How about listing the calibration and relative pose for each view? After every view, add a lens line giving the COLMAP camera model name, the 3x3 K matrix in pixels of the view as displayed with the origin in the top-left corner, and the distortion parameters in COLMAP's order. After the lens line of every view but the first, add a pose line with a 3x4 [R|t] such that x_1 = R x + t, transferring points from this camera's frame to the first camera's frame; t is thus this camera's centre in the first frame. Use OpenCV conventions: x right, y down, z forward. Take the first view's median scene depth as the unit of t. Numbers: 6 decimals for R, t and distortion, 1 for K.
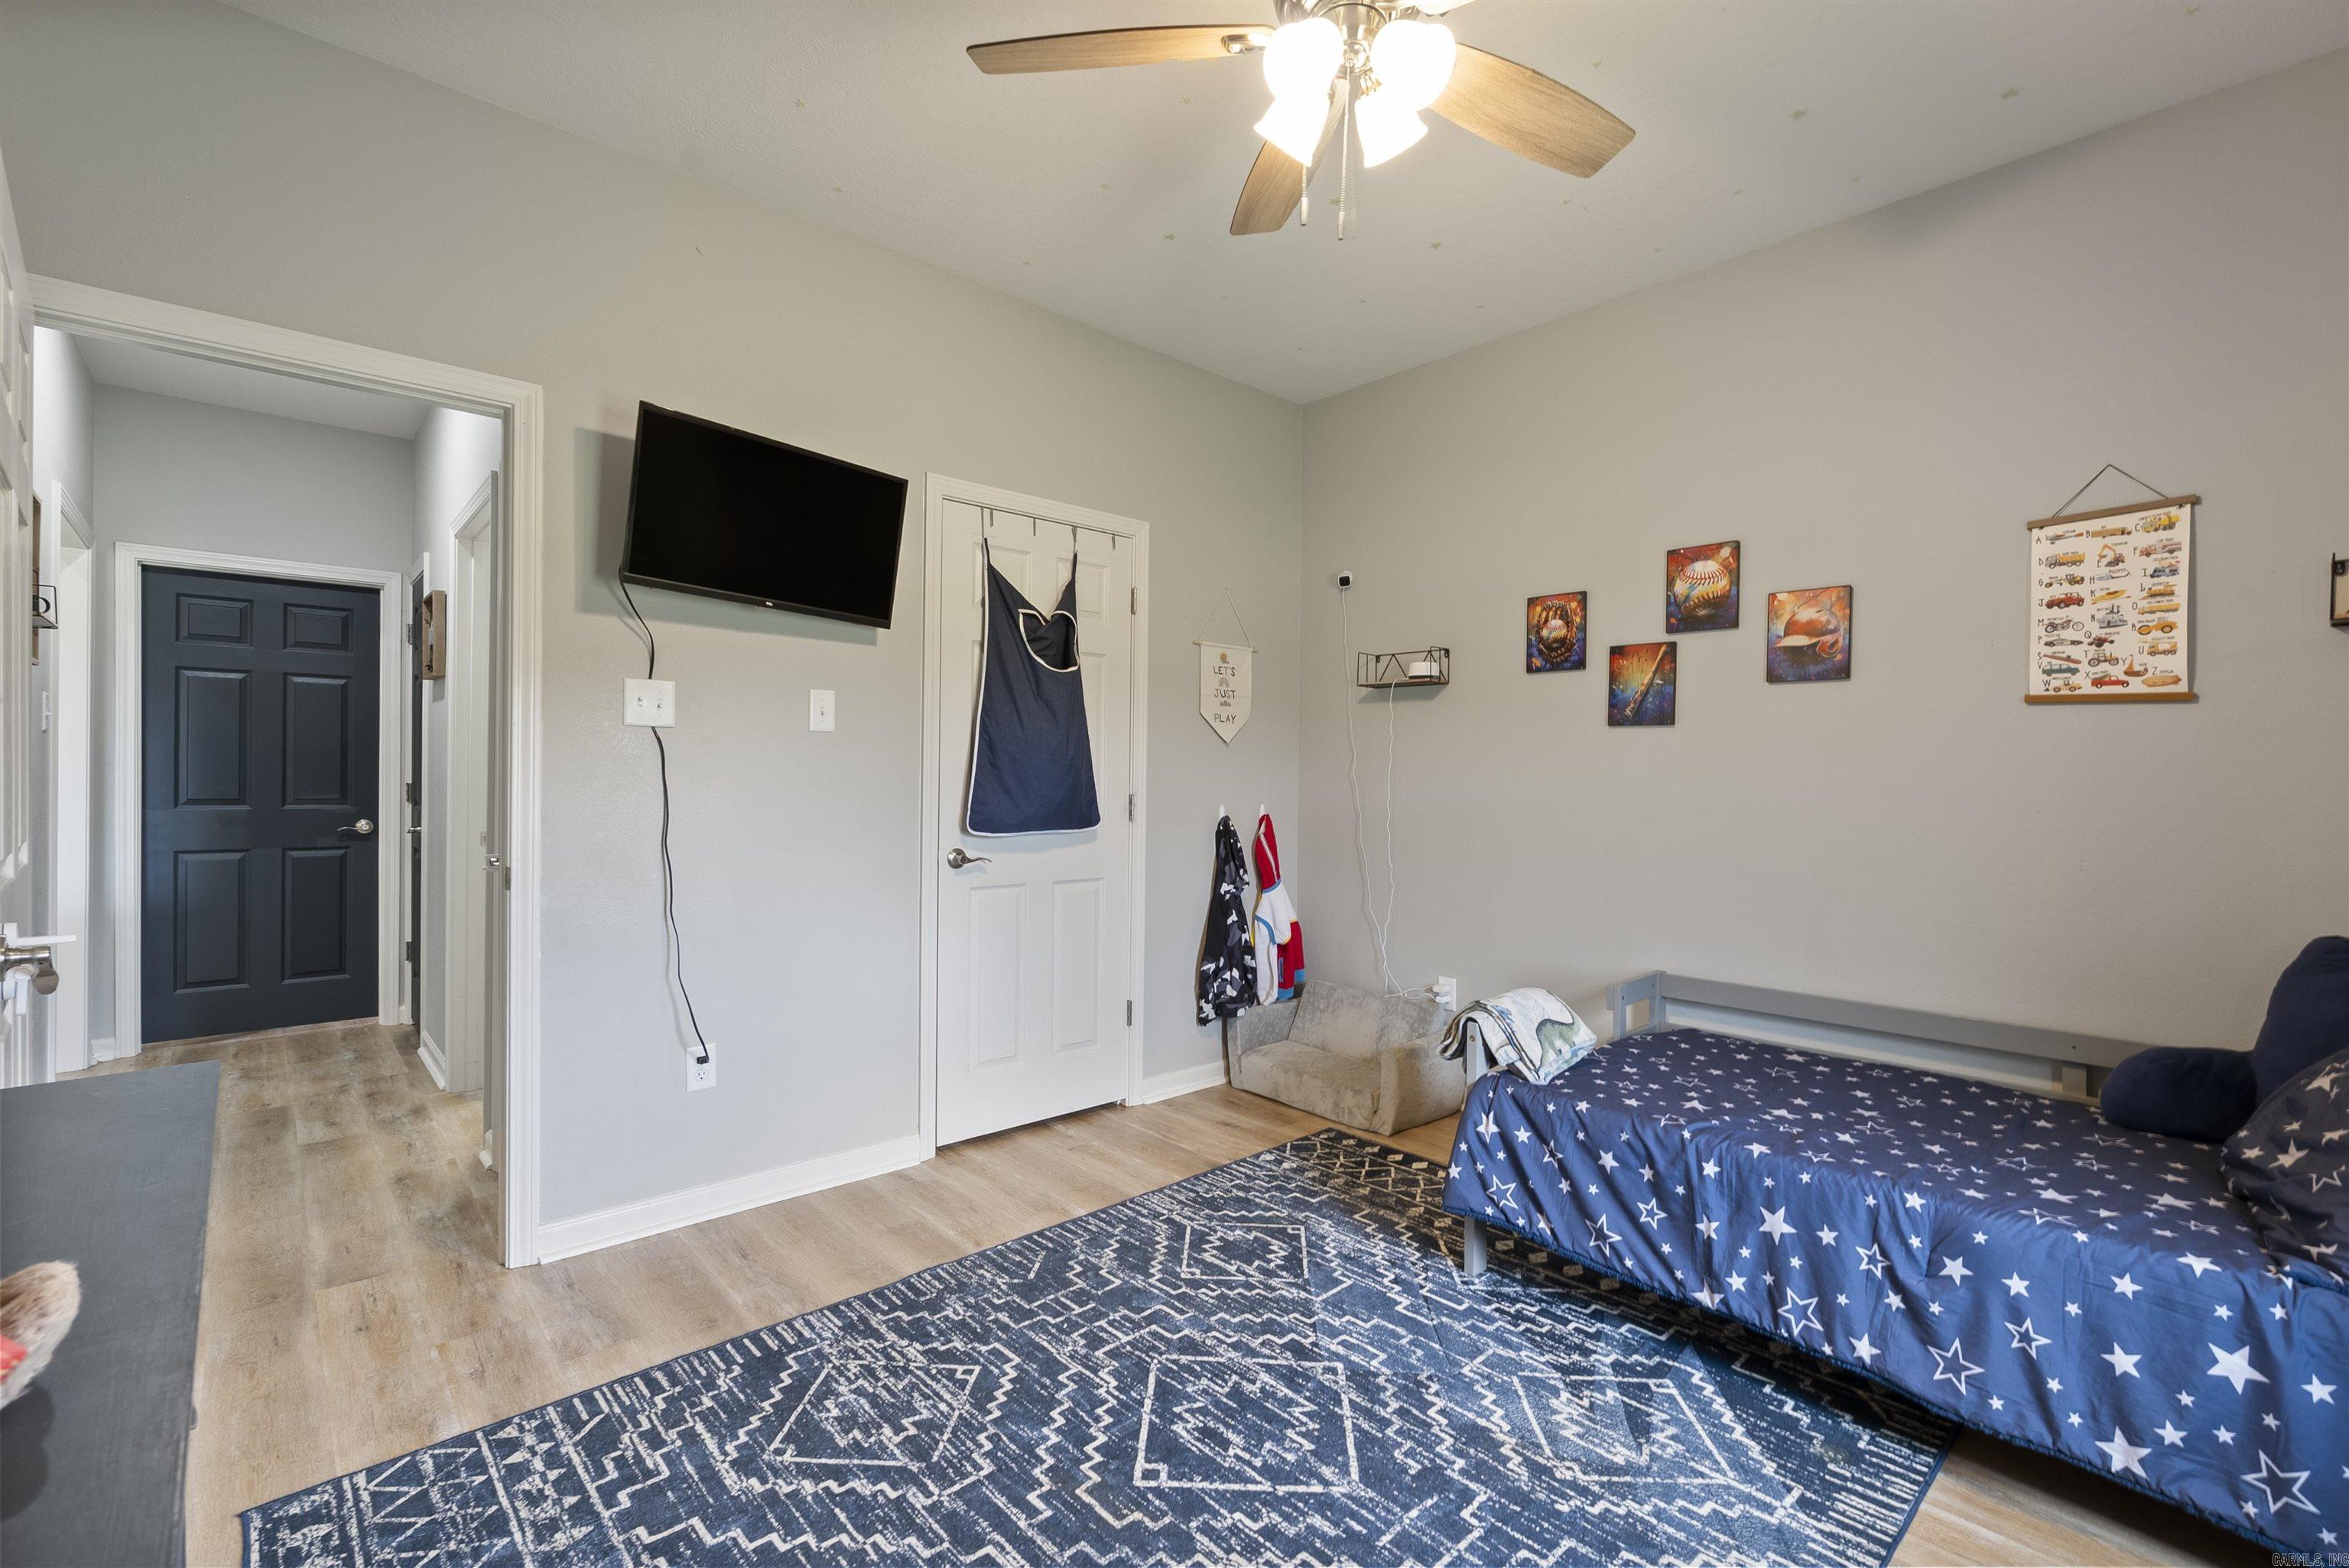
lens RADIAL K [[1033.8, 0, 1178.0], [0, 1033.8, 782.3], [0, 0, 1]] dist [-0.005697, 0.000793]
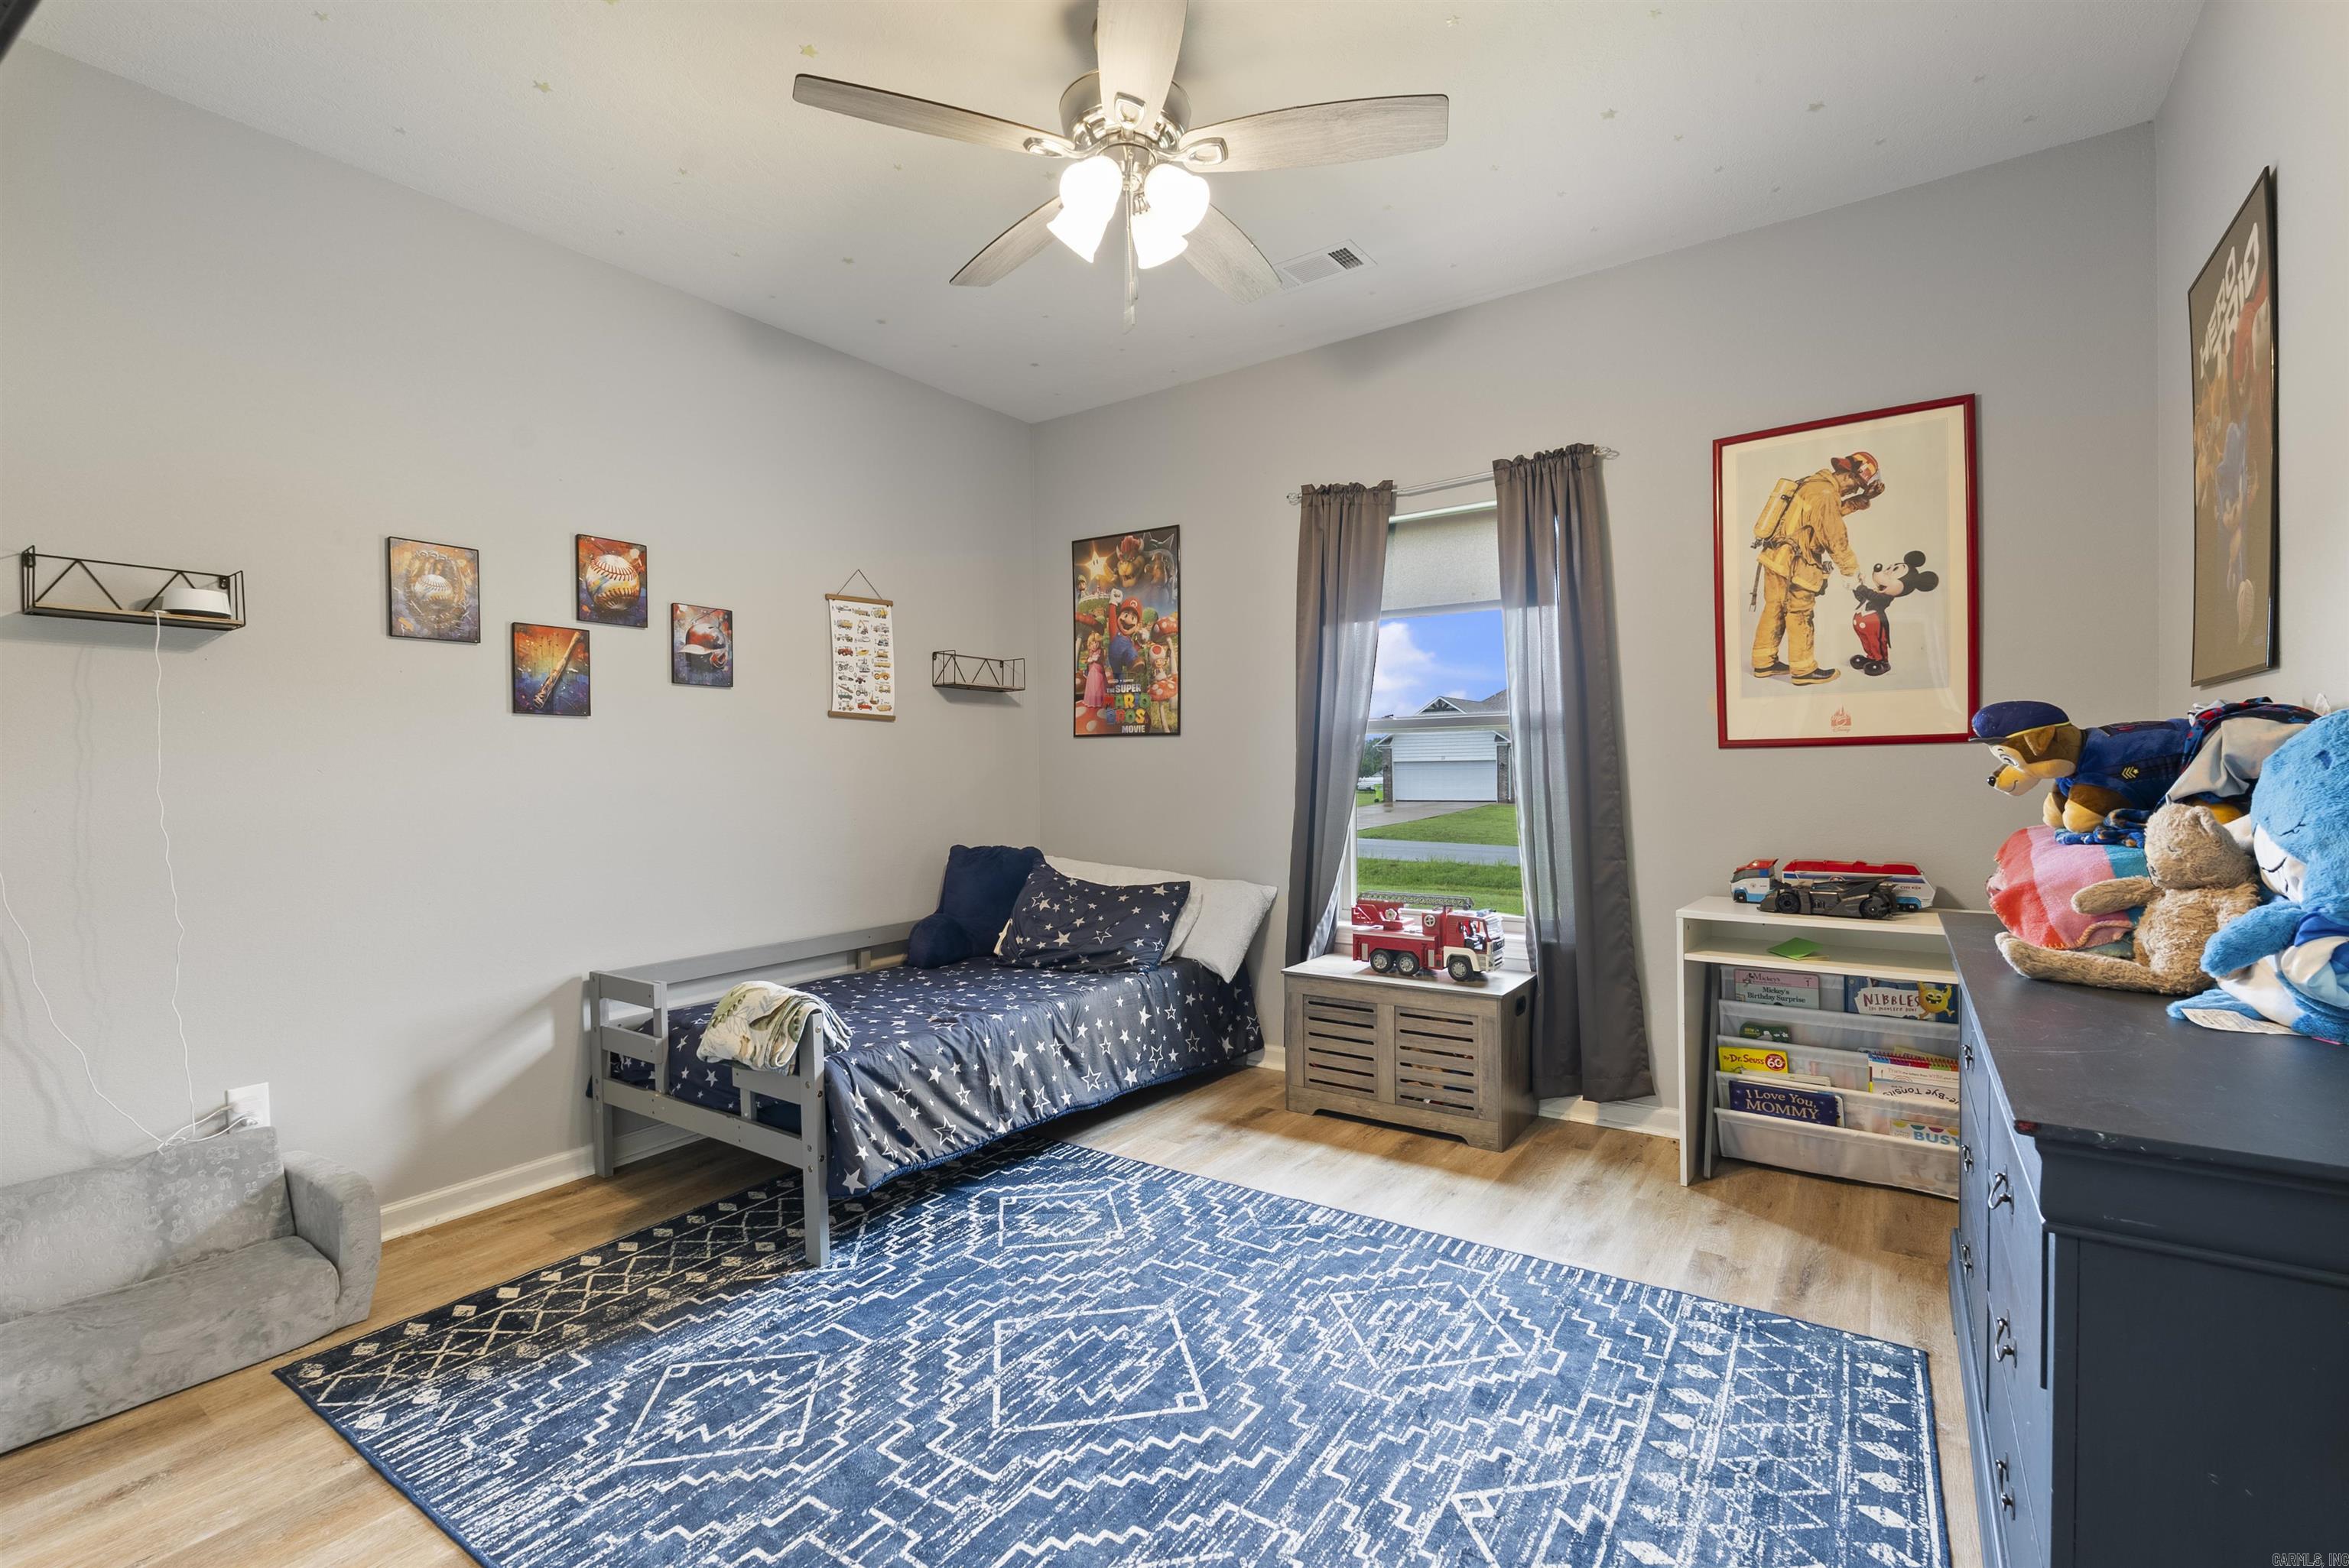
lens RADIAL K [[1033.8, 0, 1178.0], [0, 1033.8, 782.3], [0, 0, 1]] dist [-0.005697, 0.000793]
pose [[-0.232970, -0.018969, 0.972299, -0.784558], [0.018898, 0.999533, 0.024029, -0.008791], [-0.972300, 0.023973, -0.232503, 0.913775]]
